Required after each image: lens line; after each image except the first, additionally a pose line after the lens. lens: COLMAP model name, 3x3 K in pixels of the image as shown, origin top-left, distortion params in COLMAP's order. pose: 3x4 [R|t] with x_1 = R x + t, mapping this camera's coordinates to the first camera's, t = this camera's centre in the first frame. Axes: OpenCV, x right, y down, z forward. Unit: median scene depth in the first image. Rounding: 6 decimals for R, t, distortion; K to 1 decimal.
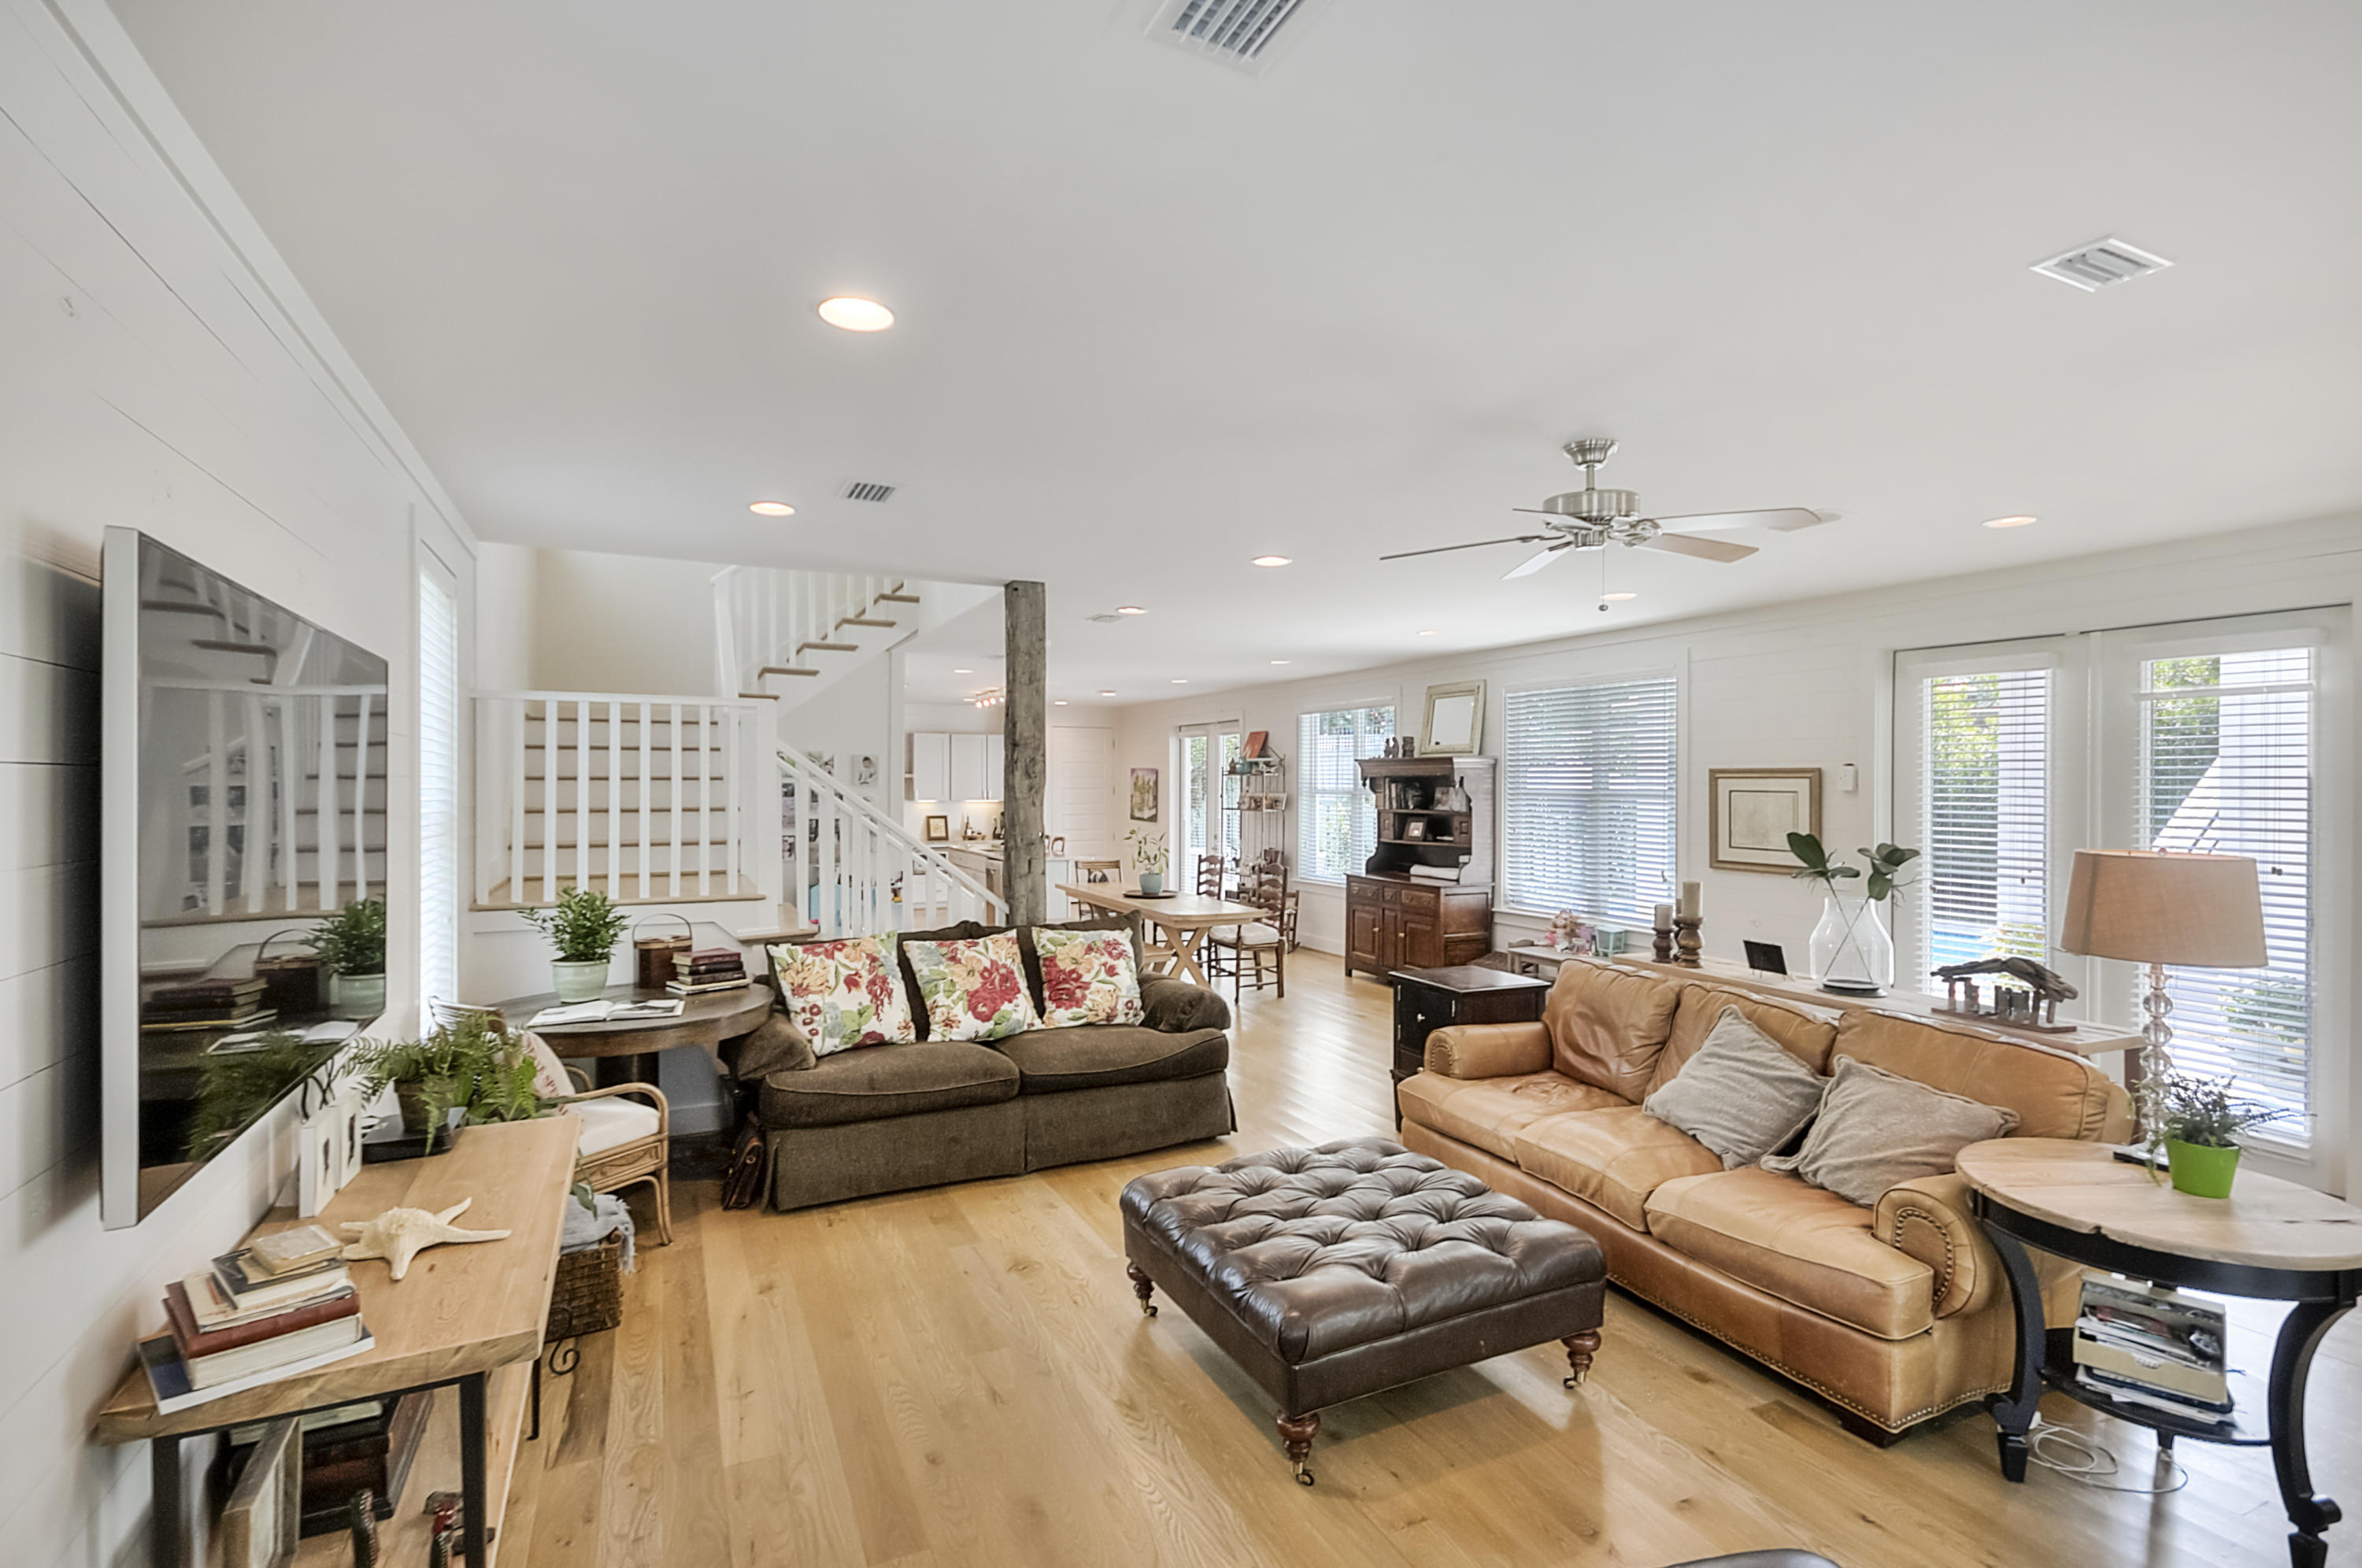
lens RADIAL K [[1112.6, 0, 1181.0], [0, 1112.6, 784.0], [0, 0, 1]] dist [0.005659, 0.000340]
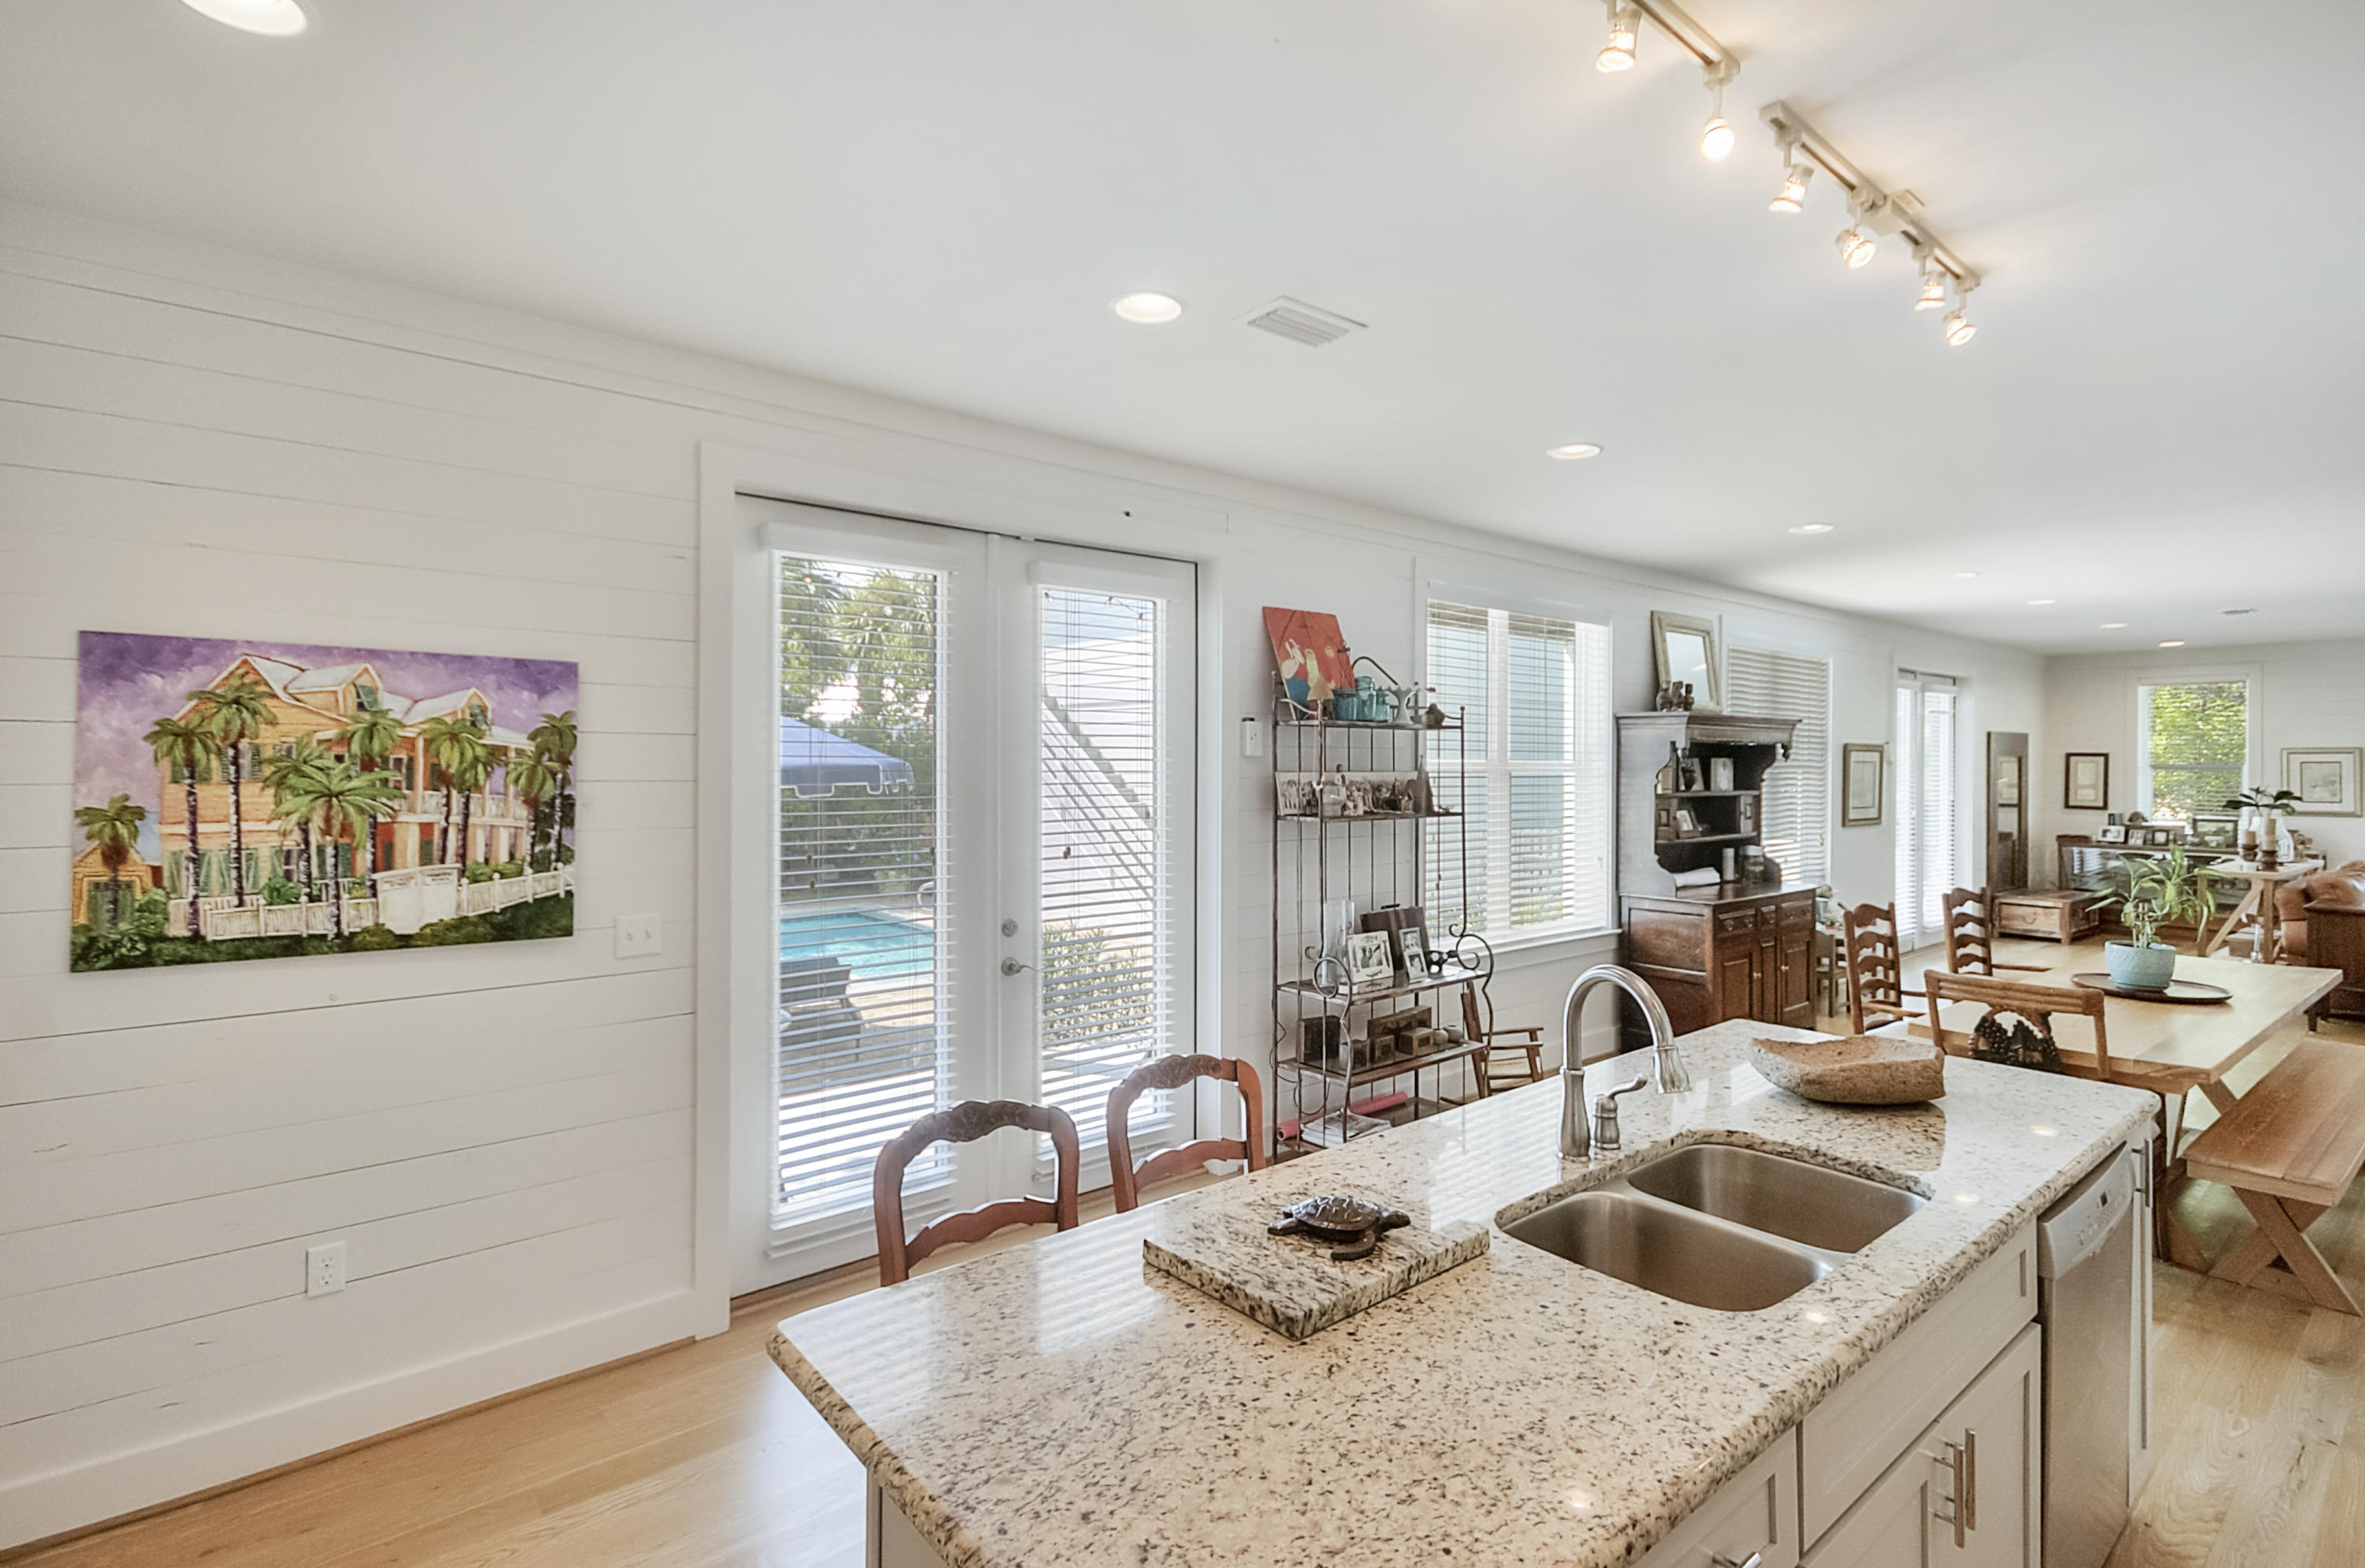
lens RADIAL K [[1125.9, 0, 1187.8], [0, 1125.9, 758.7], [0, 0, 1]] dist [0.015998, 0.000336]
pose [[-0.240764, -0.003160, 0.970578, -0.363834], [-0.005422, 0.999983, 0.001911, 0.003224], [-0.970568, -0.004802, -0.240777, 1.408955]]
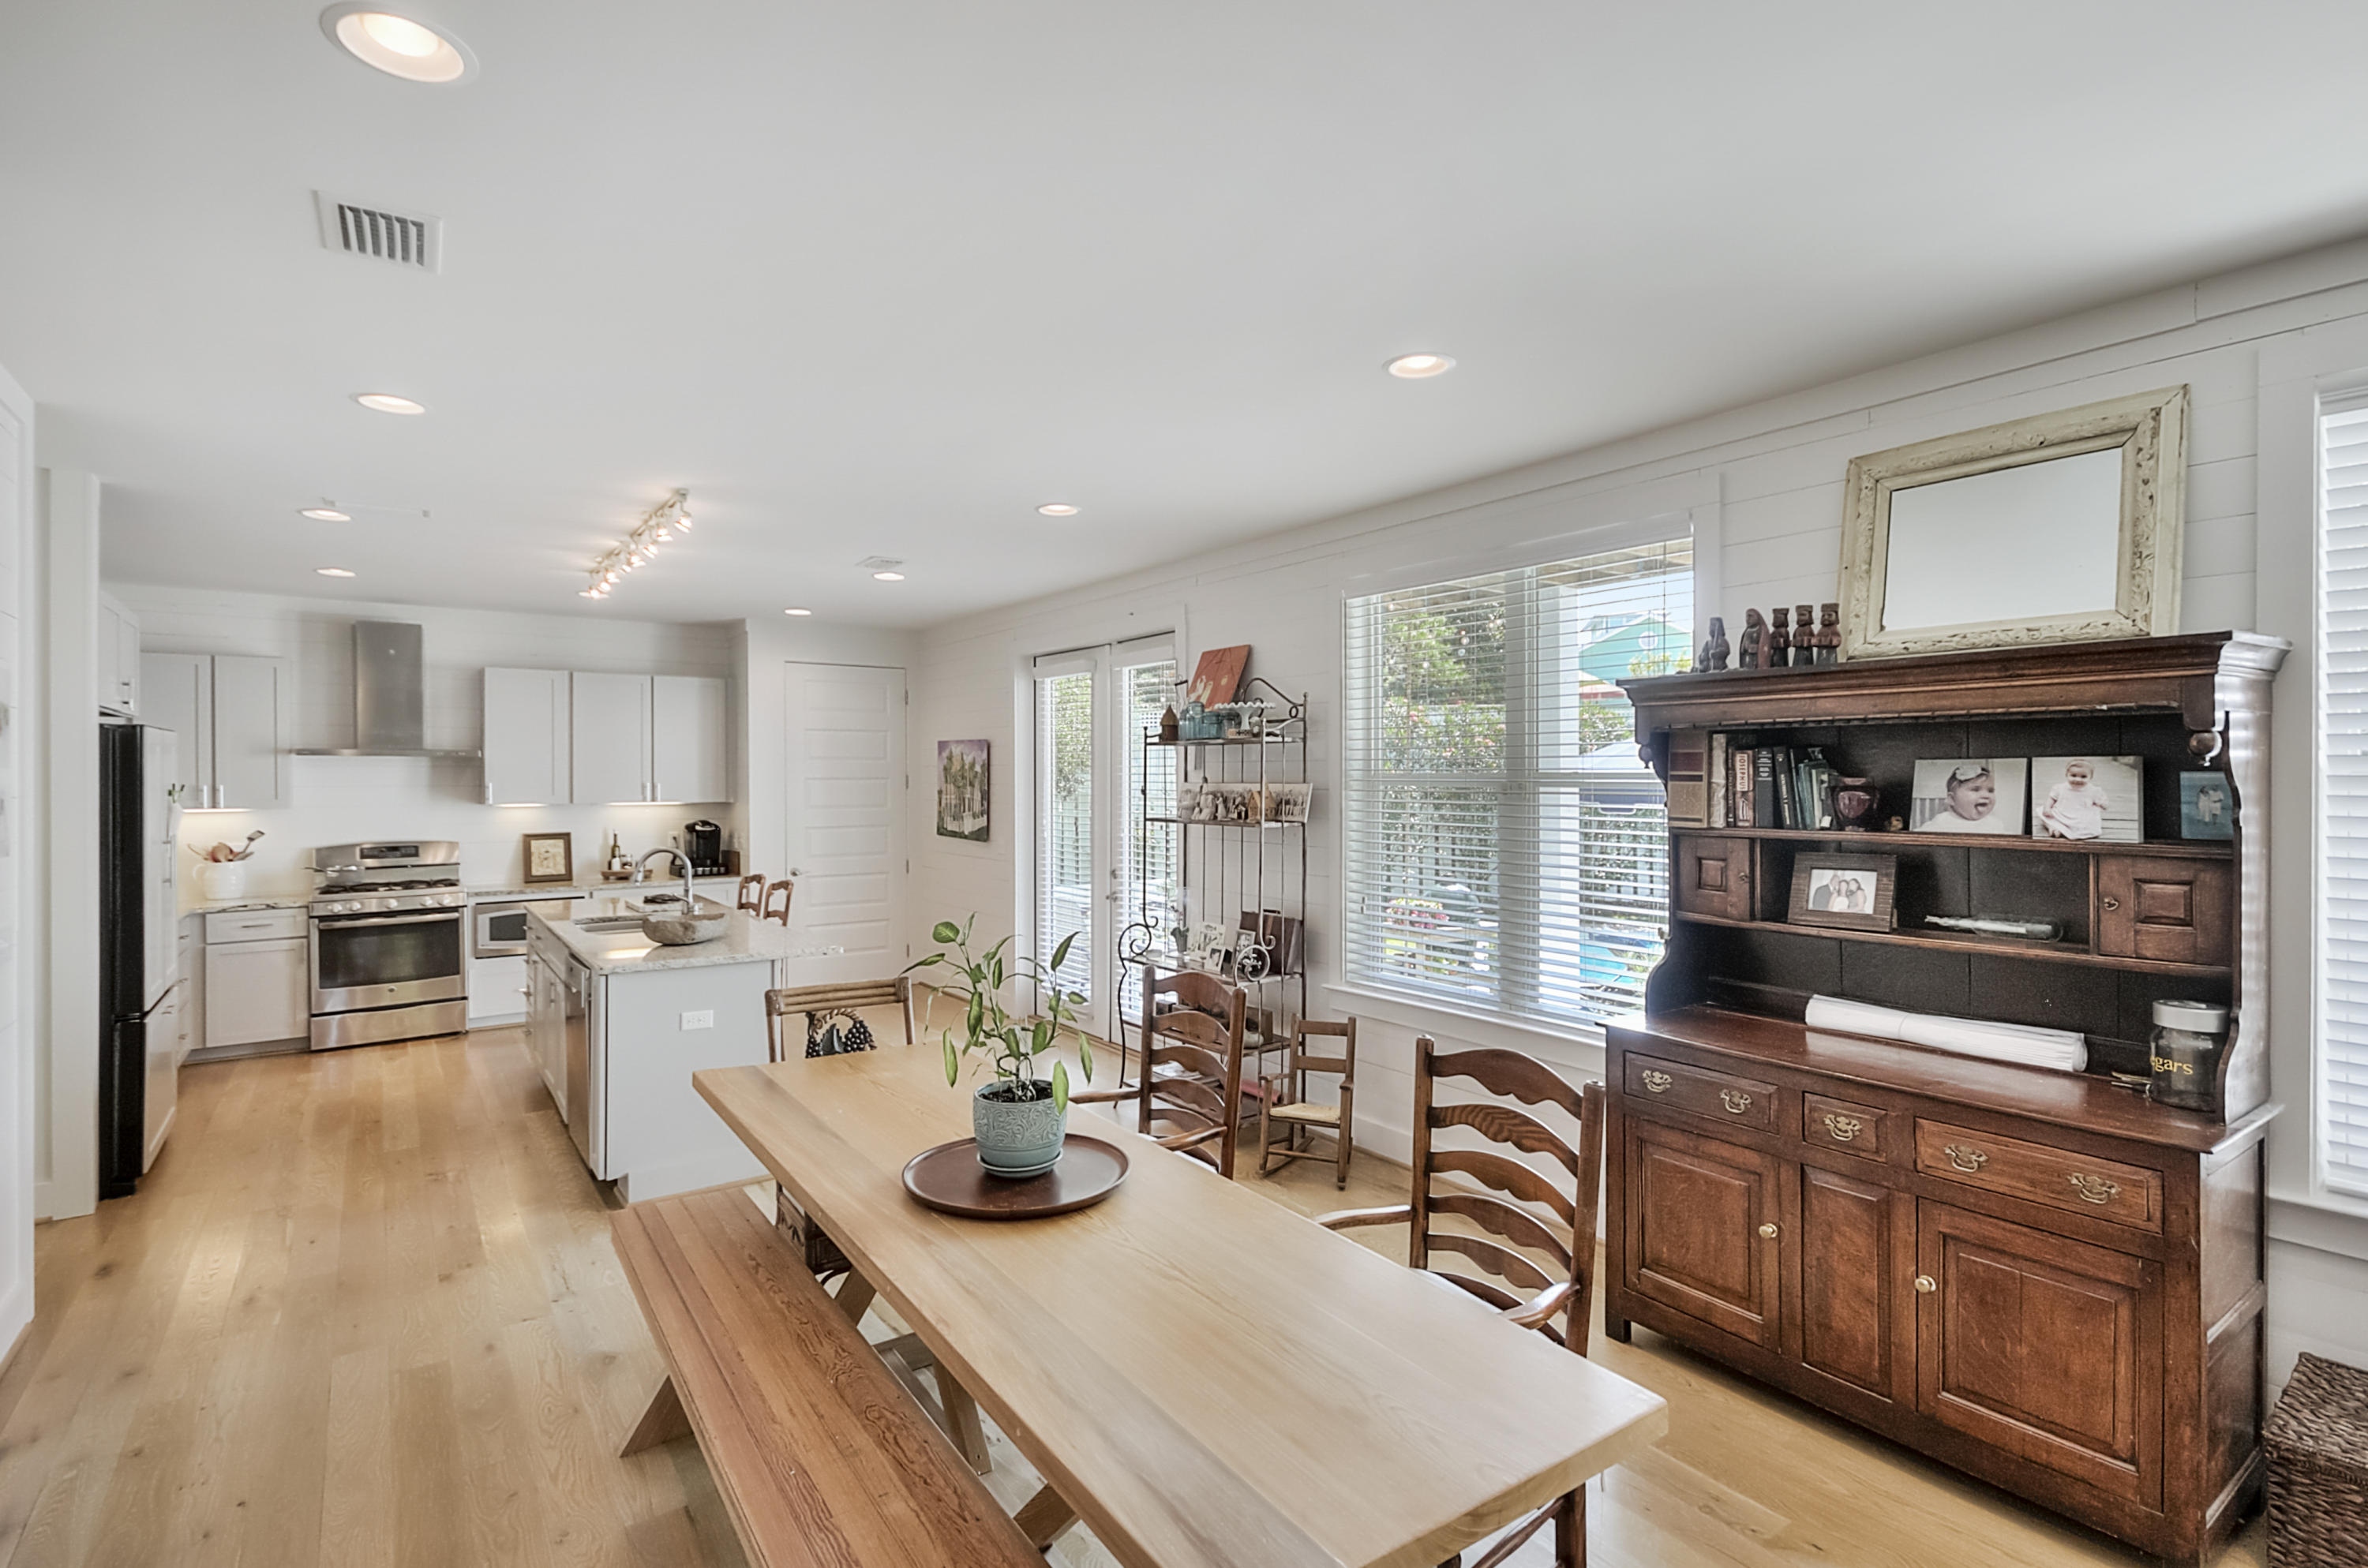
lens RADIAL K [[1115.4, 0, 1184.0], [0, 1115.4, 784.0], [0, 0, 1]] dist [0.005659, 0.000340]
pose [[0.985299, -0.005106, 0.170765, -0.031379], [0.004182, 0.999975, 0.005771, 0.006699], [-0.170790, -0.004972, 0.985295, 0.699184]]
